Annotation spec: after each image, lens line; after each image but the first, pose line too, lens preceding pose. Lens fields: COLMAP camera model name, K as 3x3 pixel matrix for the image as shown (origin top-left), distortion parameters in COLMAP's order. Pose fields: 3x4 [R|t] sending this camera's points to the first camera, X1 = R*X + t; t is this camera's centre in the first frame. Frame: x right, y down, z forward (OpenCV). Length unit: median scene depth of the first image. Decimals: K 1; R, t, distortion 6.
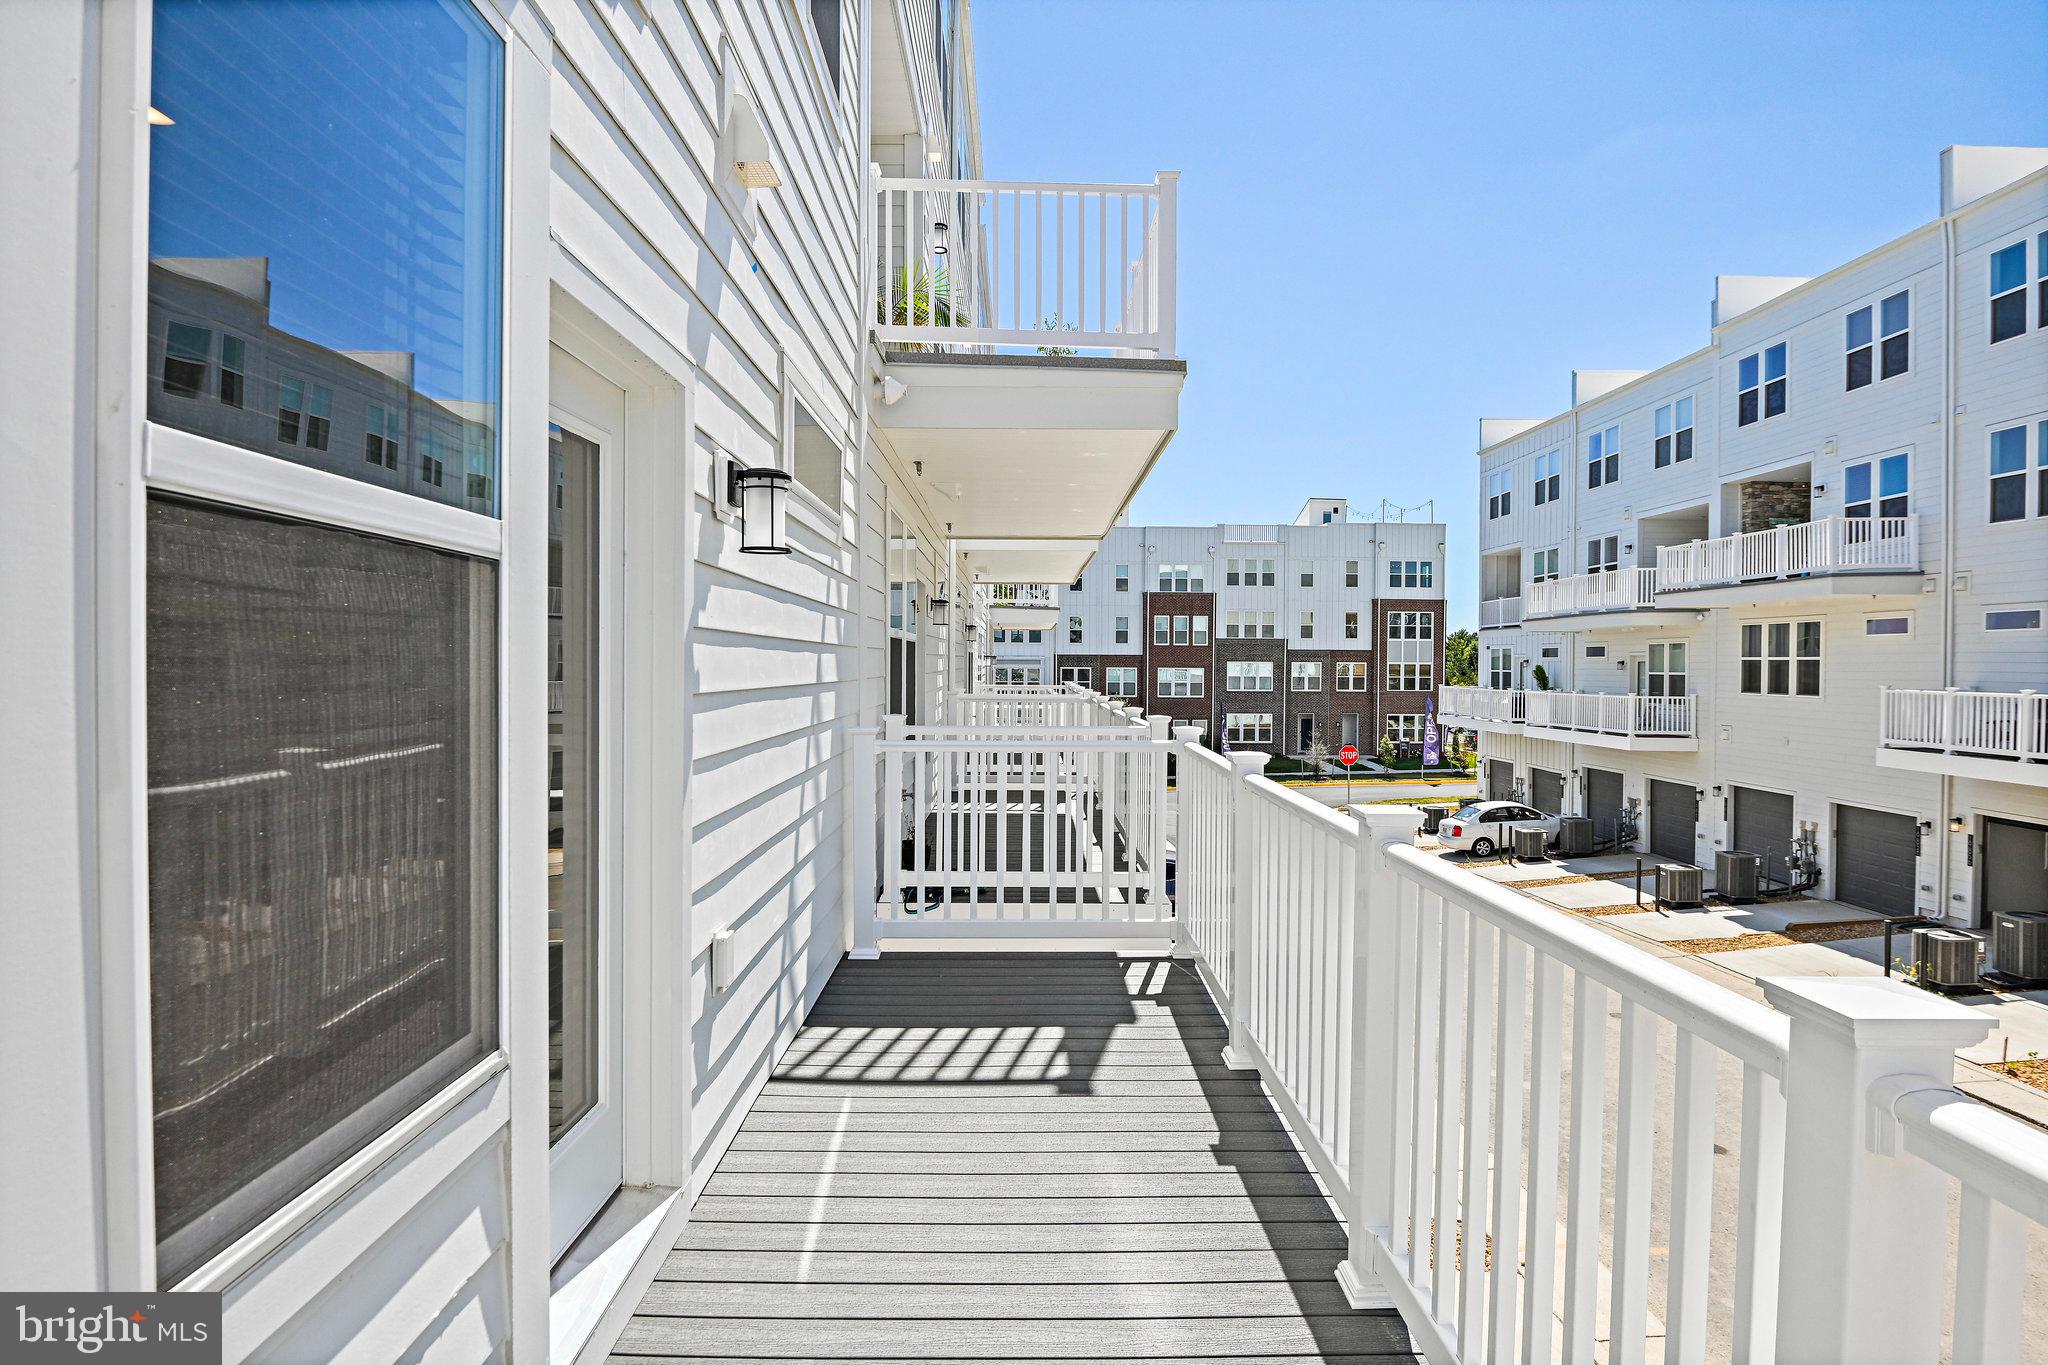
lens RADIAL K [[1099.3, 0, 1019.8], [0, 1099.3, 683.4], [0, 0, 1]] dist [-0.008061, -0.001641]
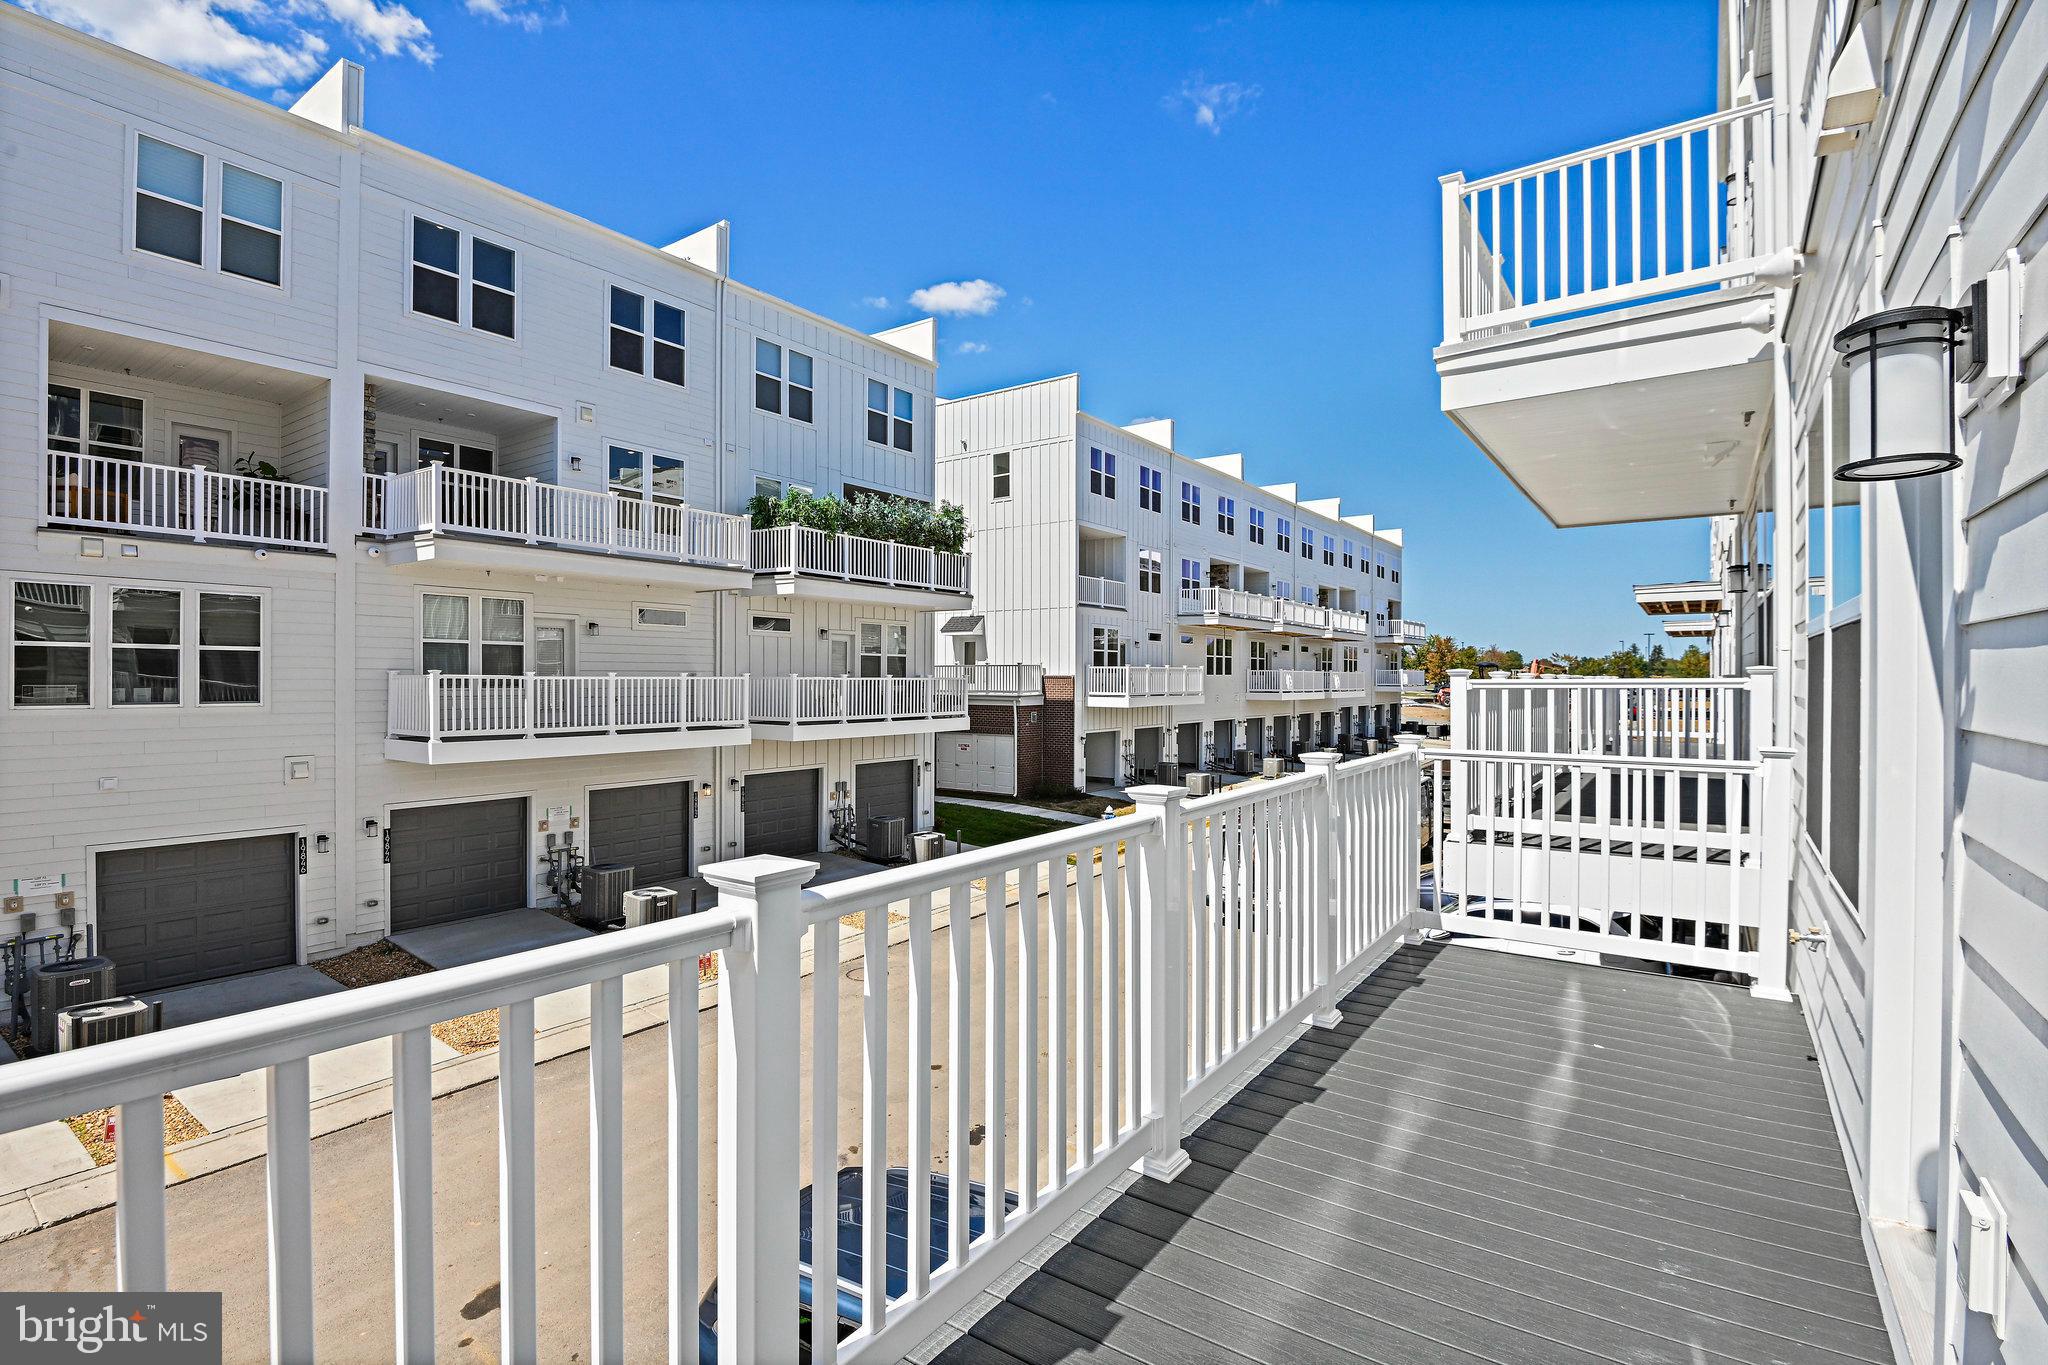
lens RADIAL K [[953.6, 0, 1021.7], [0, 953.6, 685.8], [0, 0, 1]] dist [-0.011812, -0.005671]
pose [[-0.786472, -0.004264, 0.617612, -0.047165], [0.002694, 0.999943, 0.010333, 0.009696], [-0.617621, 0.009790, -0.786415, 1.384624]]
